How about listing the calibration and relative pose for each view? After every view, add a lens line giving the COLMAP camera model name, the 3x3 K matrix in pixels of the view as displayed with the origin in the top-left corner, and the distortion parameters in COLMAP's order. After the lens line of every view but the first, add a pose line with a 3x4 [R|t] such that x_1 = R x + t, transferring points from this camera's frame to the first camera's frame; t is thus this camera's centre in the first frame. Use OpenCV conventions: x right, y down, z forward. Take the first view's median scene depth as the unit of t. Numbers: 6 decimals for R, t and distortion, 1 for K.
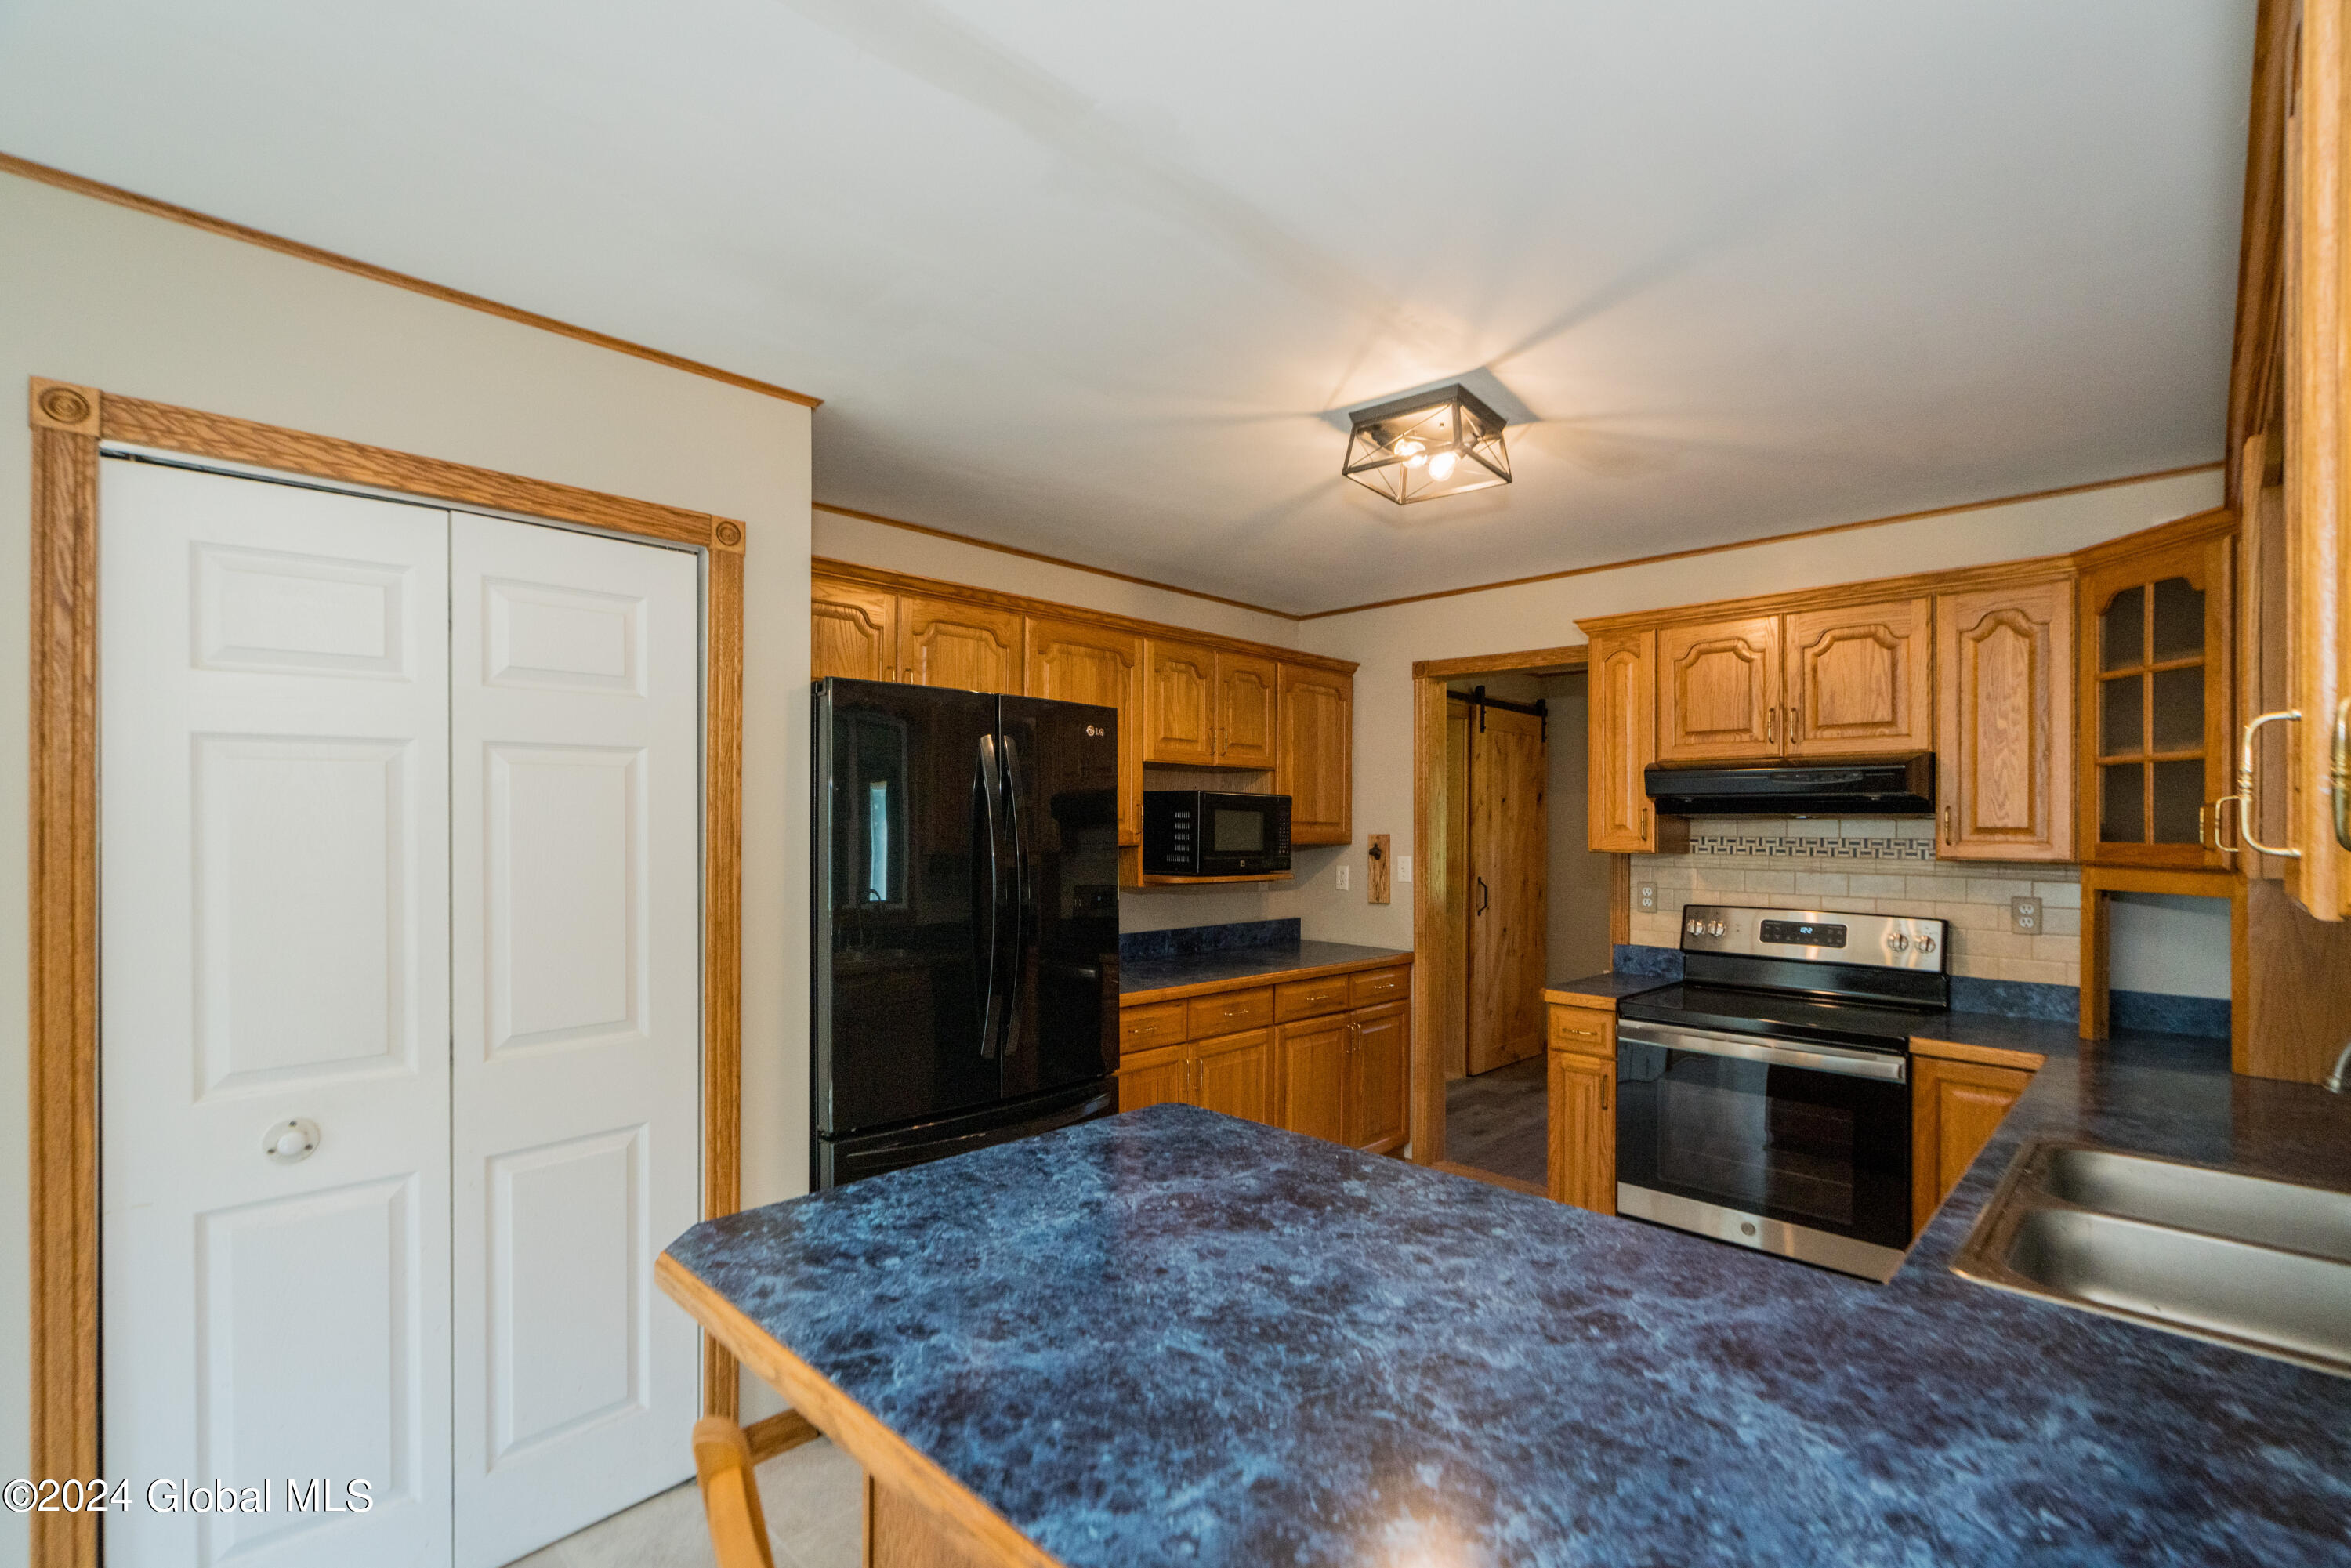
lens RADIAL K [[1058.1, 0, 1170.6], [0, 1058.1, 819.1], [0, 0, 1]] dist [-0.004234, 0.000057]
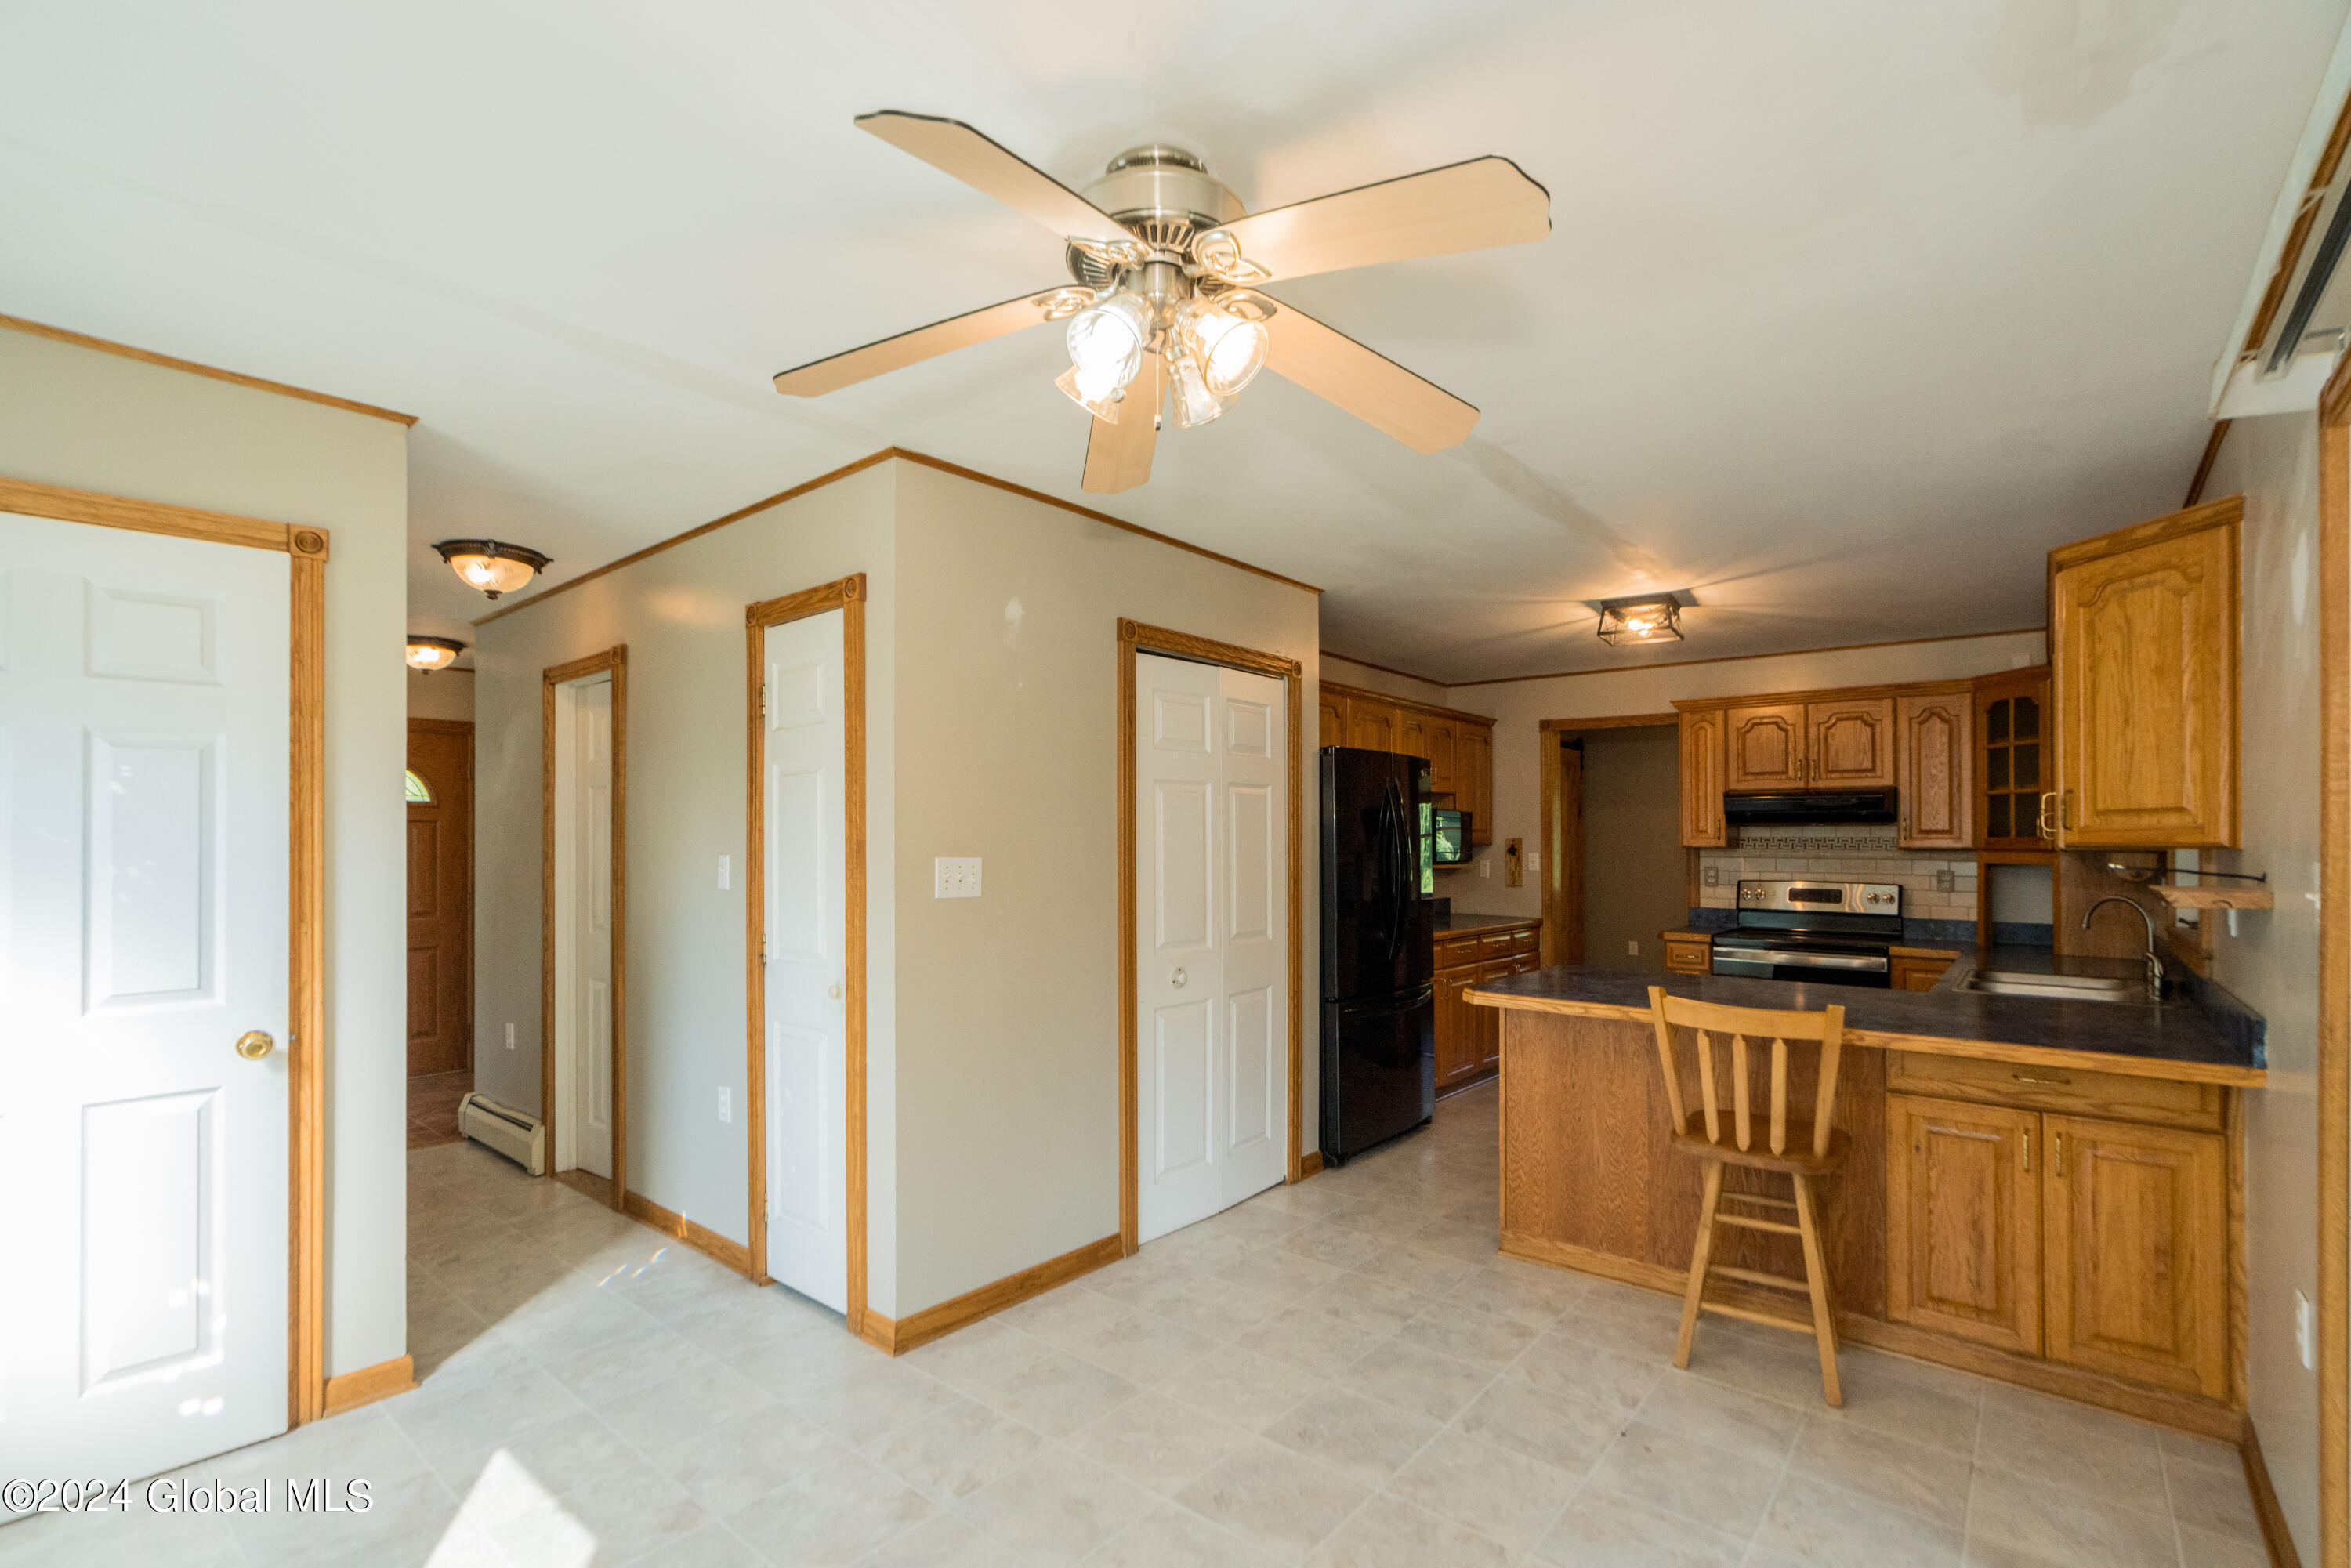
lens RADIAL K [[1064.9, 0, 1176.2], [0, 1064.9, 824.3], [0, 0, 1]] dist [-0.001815, 0.000980]
pose [[0.996055, 0.000433, 0.088740, -0.614186], [0.000413, 0.999955, -0.009517, 0.014580], [-0.088741, 0.009516, 0.996009, -0.641066]]
